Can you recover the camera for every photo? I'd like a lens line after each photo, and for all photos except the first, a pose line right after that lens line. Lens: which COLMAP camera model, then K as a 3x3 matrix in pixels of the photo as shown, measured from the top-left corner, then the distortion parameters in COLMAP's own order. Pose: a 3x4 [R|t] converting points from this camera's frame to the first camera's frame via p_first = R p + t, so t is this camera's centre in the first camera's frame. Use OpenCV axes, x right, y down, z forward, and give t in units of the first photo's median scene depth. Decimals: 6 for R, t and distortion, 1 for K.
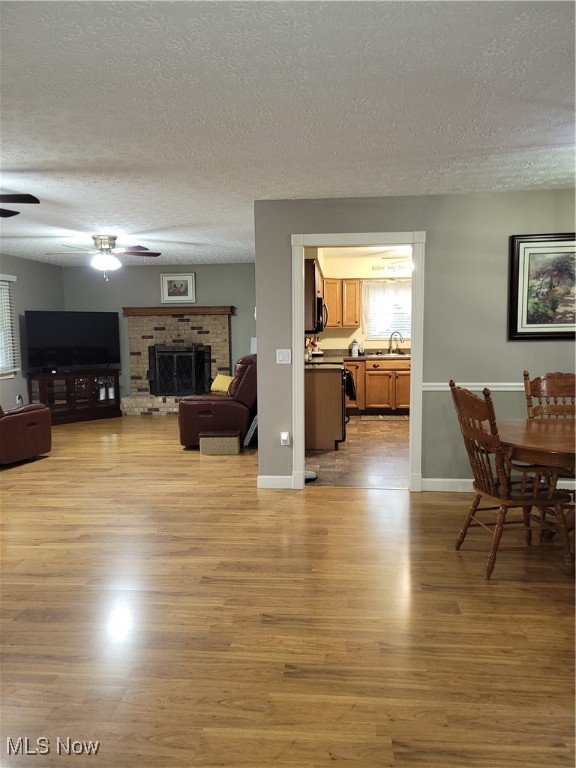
lens RADIAL K [[577.4, 0, 290.3], [0, 577.4, 380.6], [0, 0, 1]] dist [0.050326, -0.027043]
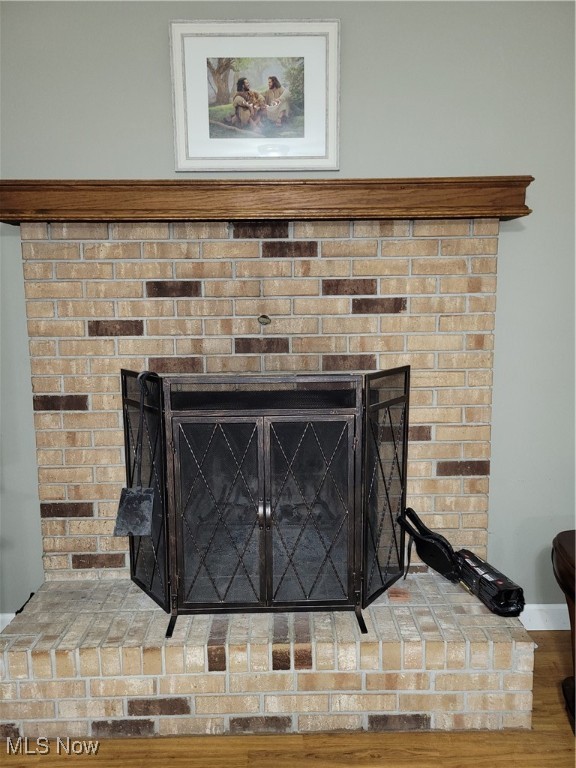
lens RADIAL K [[577.4, 0, 286.3], [0, 577.4, 376.0], [0, 0, 1]] dist [0.050326, -0.027043]
pose [[0.995652, -0.011332, 0.092459, -0.207297], [0.006893, 0.998814, 0.048189, -0.068462], [-0.092895, -0.047342, 0.994550, 0.792789]]
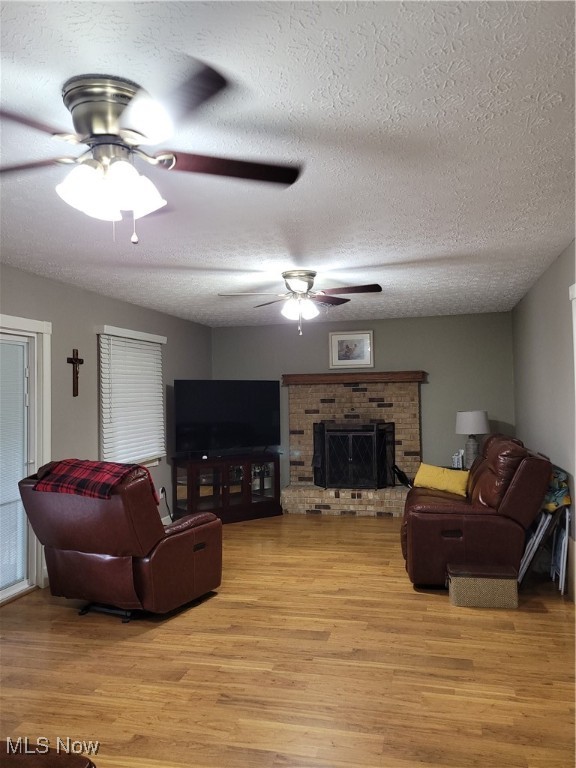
lens RADIAL K [[577.4, 0, 289.4], [0, 577.4, 380.6], [0, 0, 1]] dist [0.050326, -0.027043]
pose [[0.986378, -0.010250, -0.164172, -0.150332], [-0.009569, 0.992791, -0.119476, -0.023131], [0.164213, 0.119419, 0.979170, 0.223350]]
